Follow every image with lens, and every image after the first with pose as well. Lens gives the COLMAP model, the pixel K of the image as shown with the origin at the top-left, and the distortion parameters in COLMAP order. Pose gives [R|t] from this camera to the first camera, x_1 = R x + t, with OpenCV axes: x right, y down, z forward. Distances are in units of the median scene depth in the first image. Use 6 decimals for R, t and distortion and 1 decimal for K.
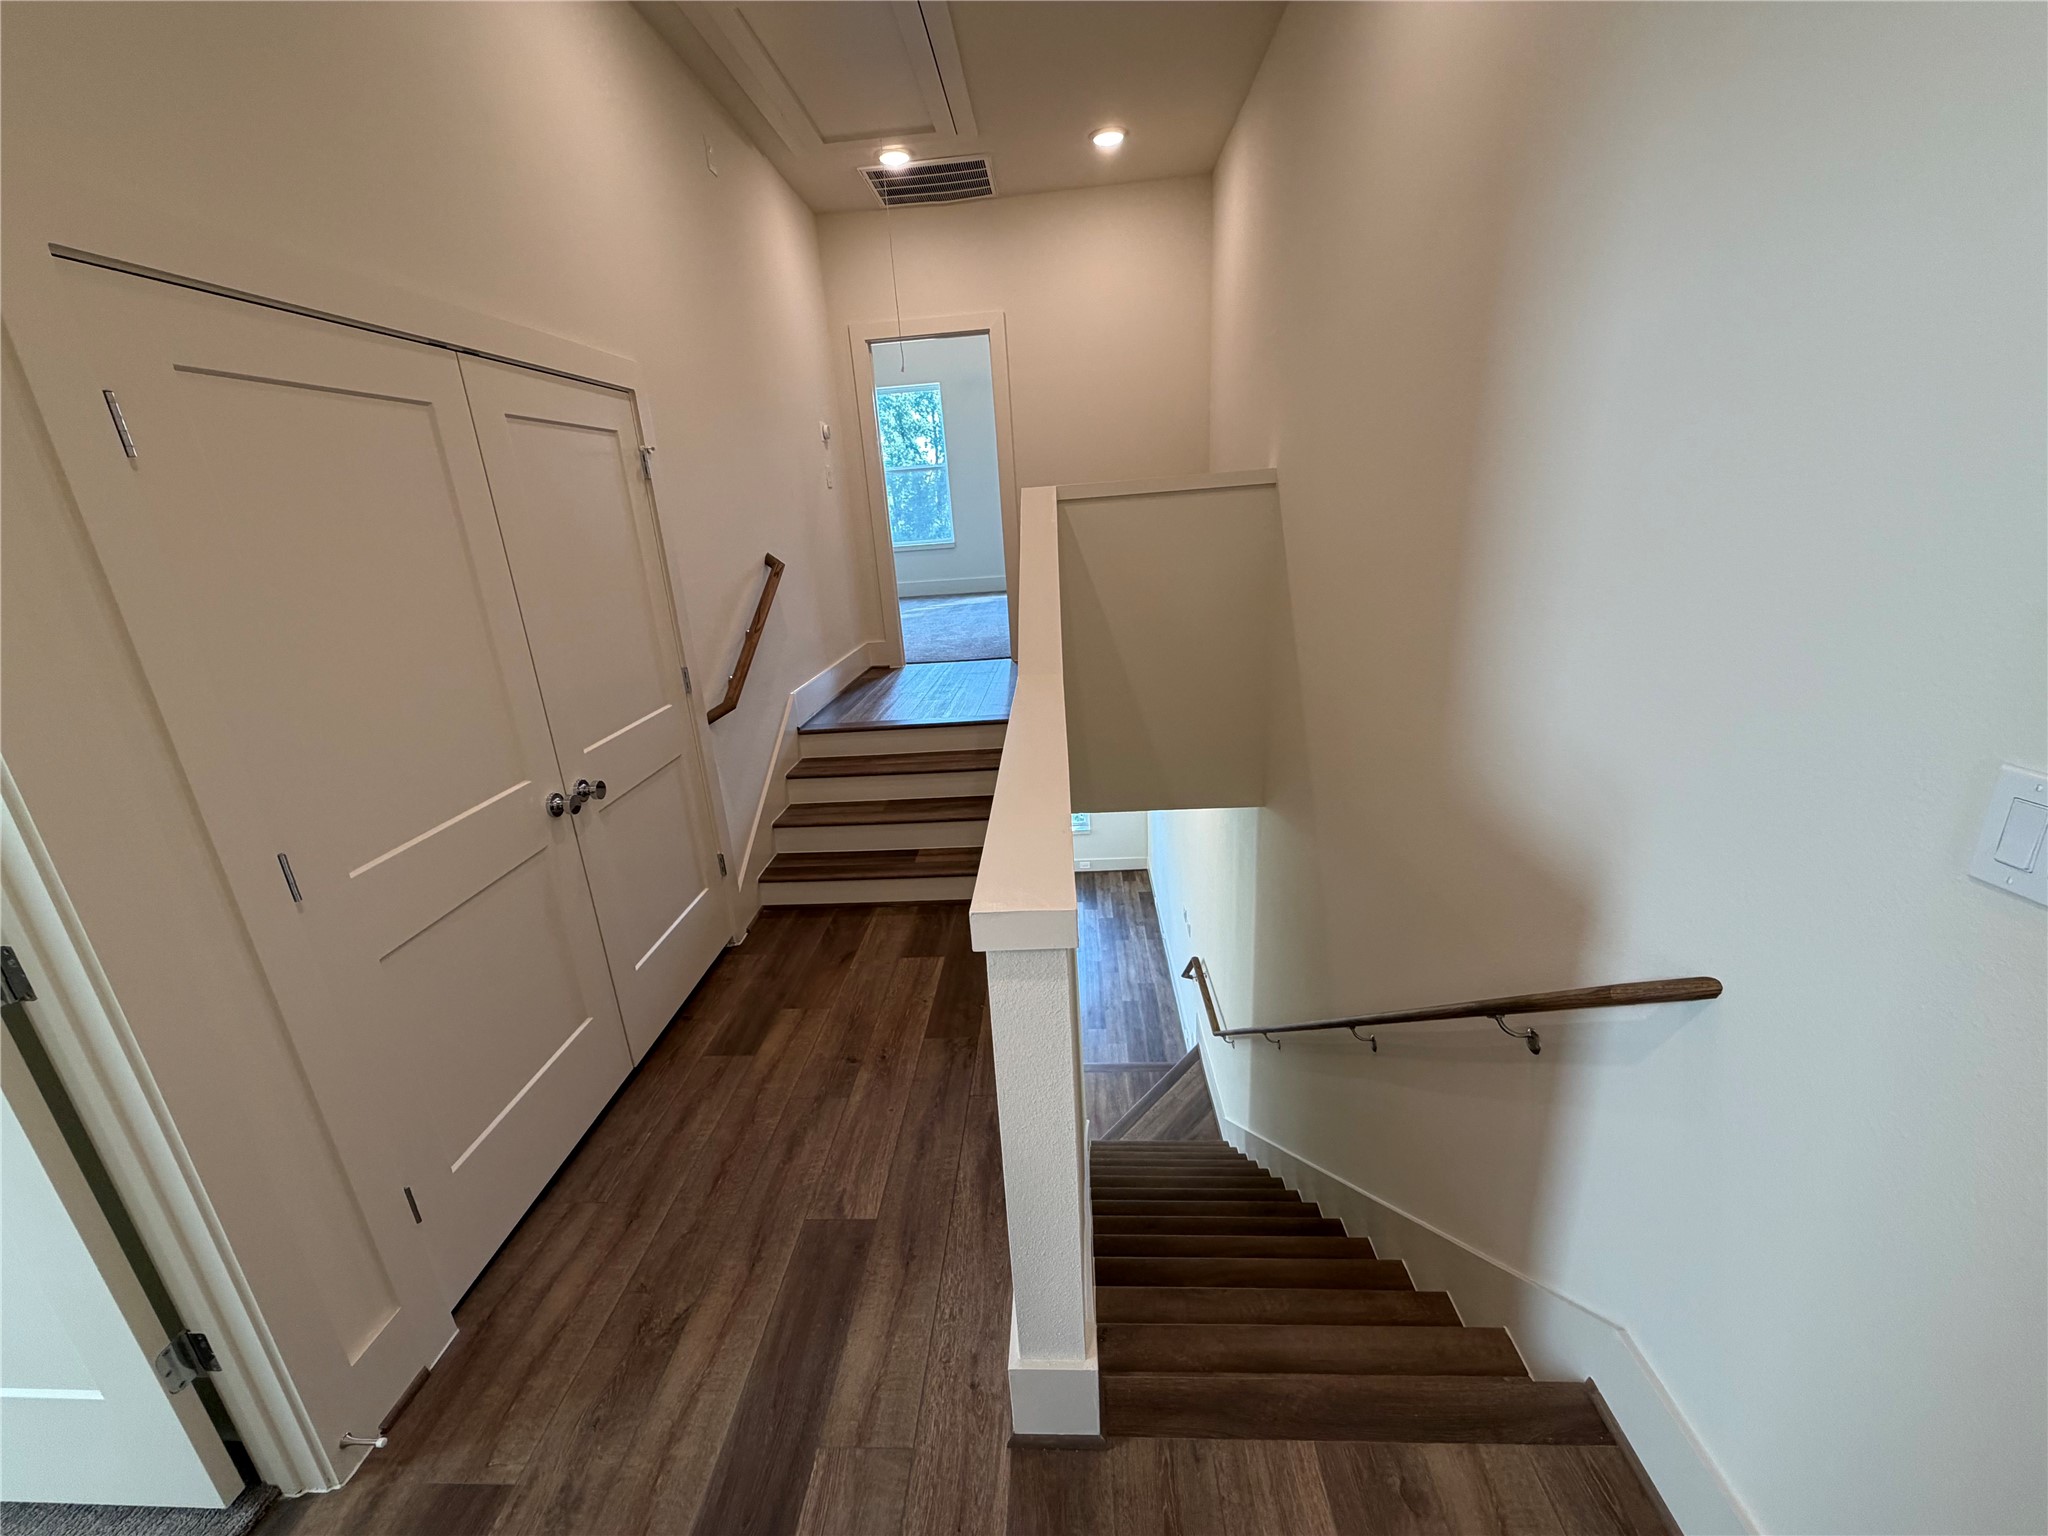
lens RADIAL K [[806.5, 0, 1023.6], [0, 806.5, 769.6], [0, 0, 1]] dist [0.001969, 0.000739]
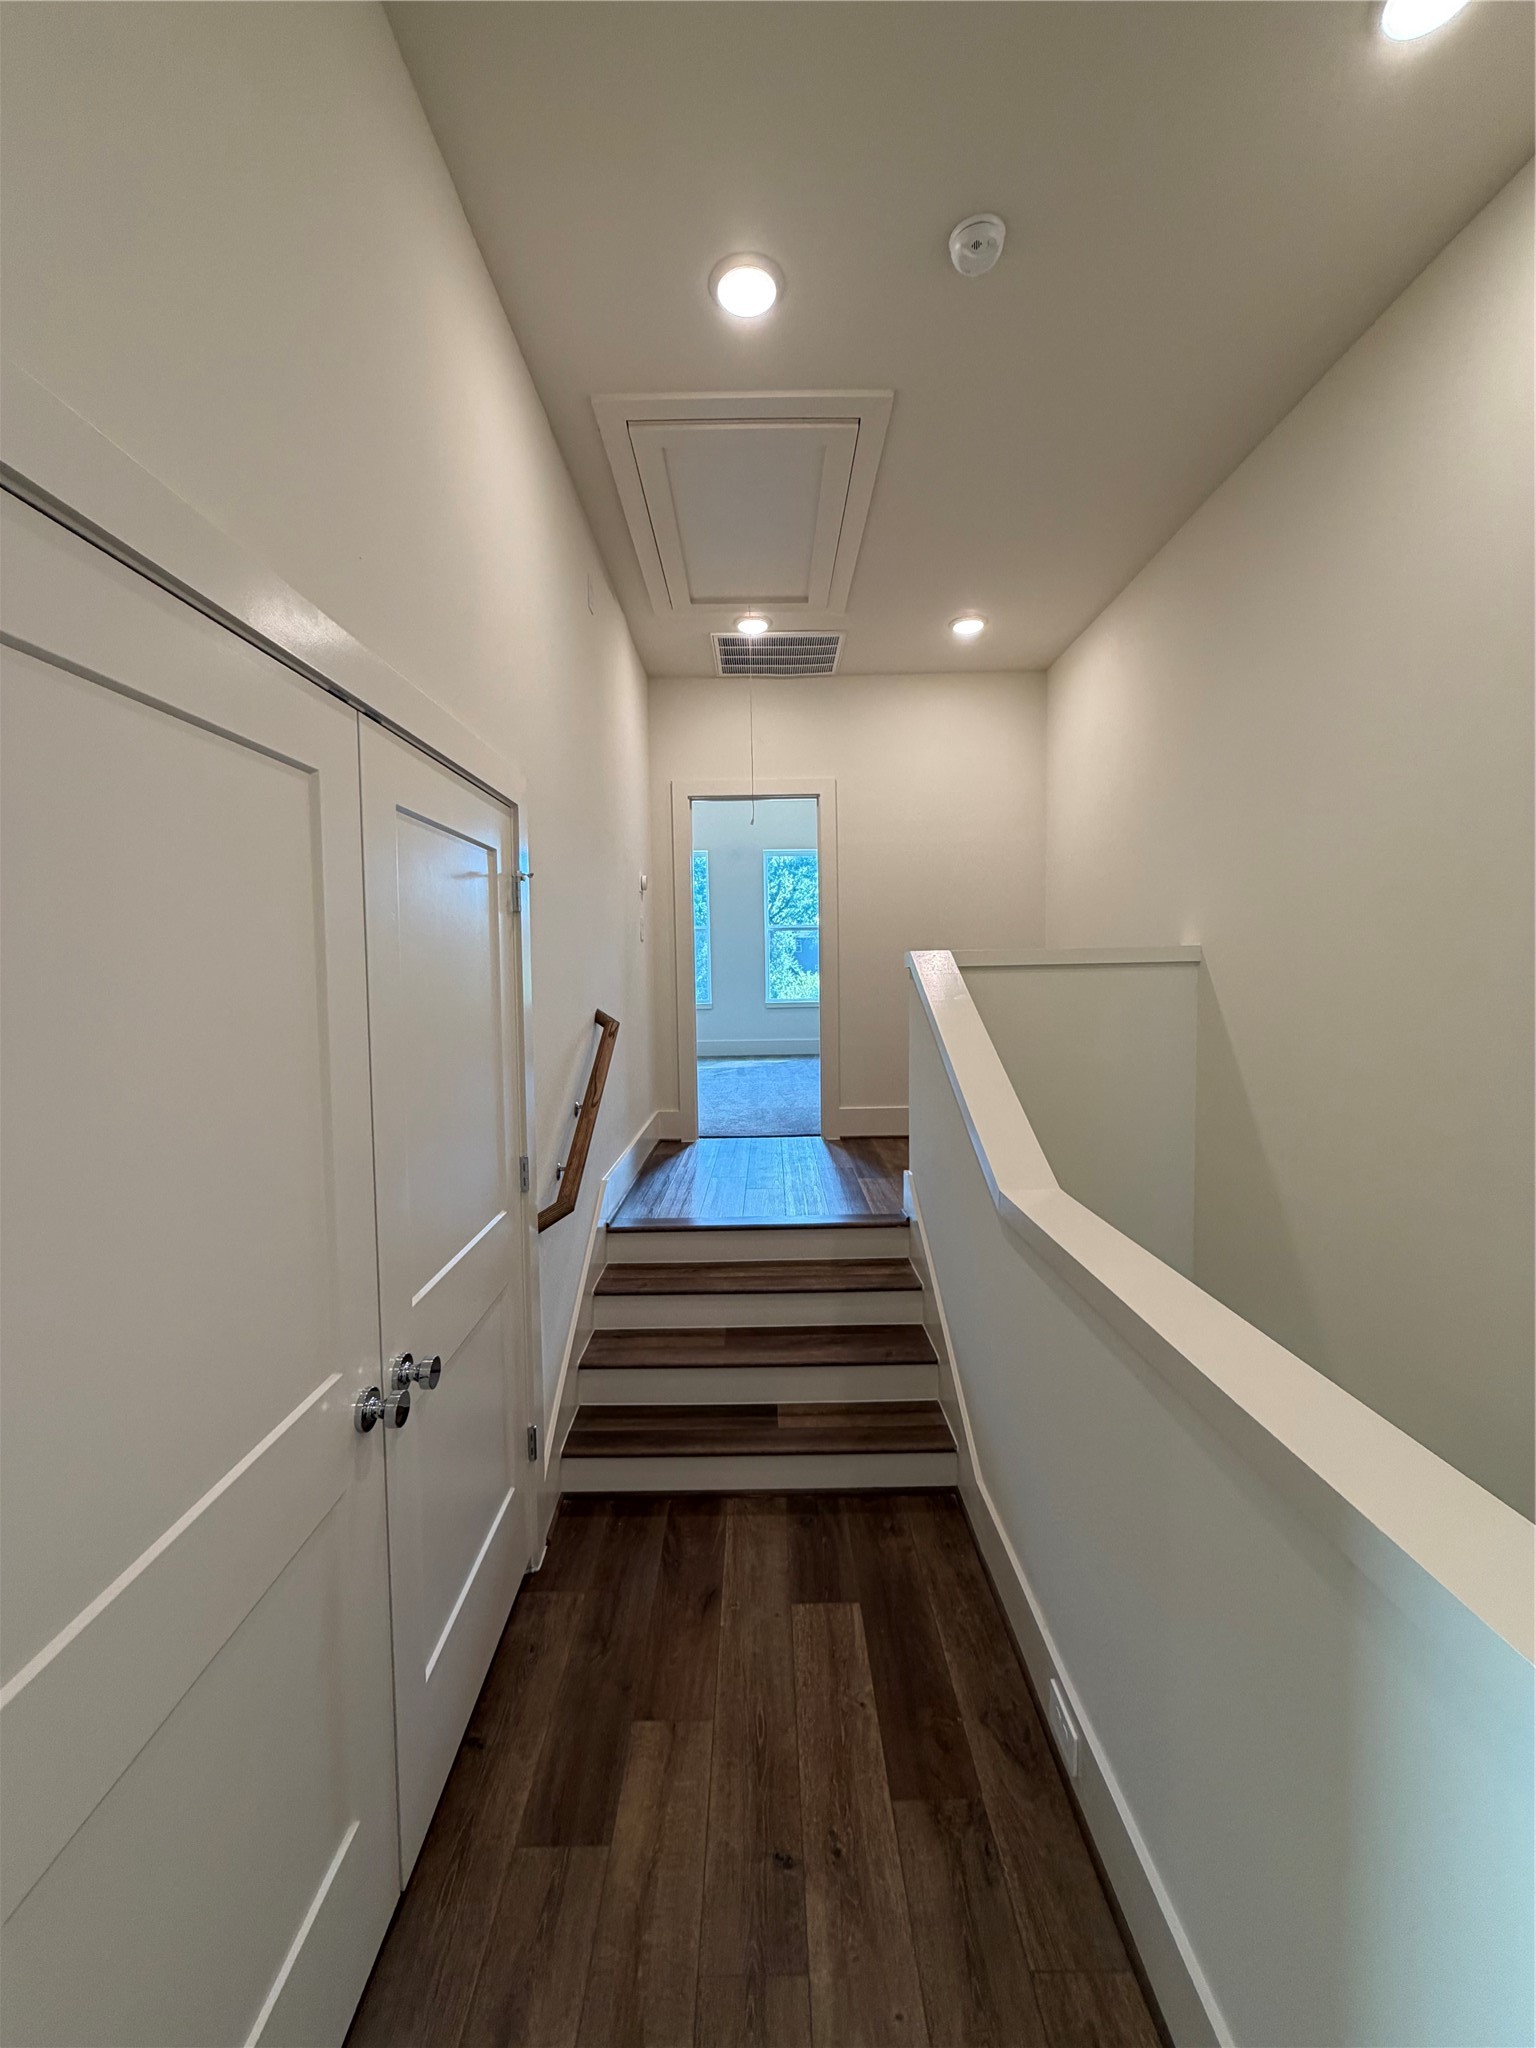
lens RADIAL K [[806.5, 0, 775.1], [0, 806.5, 1021.0], [0, 0, 1]] dist [0.001969, 0.000739]
pose [[0.996421, 0.048629, 0.069146, -0.204444], [-0.029478, 0.966506, -0.254944, -0.053749], [-0.079228, 0.251993, 0.964480, 0.202641]]
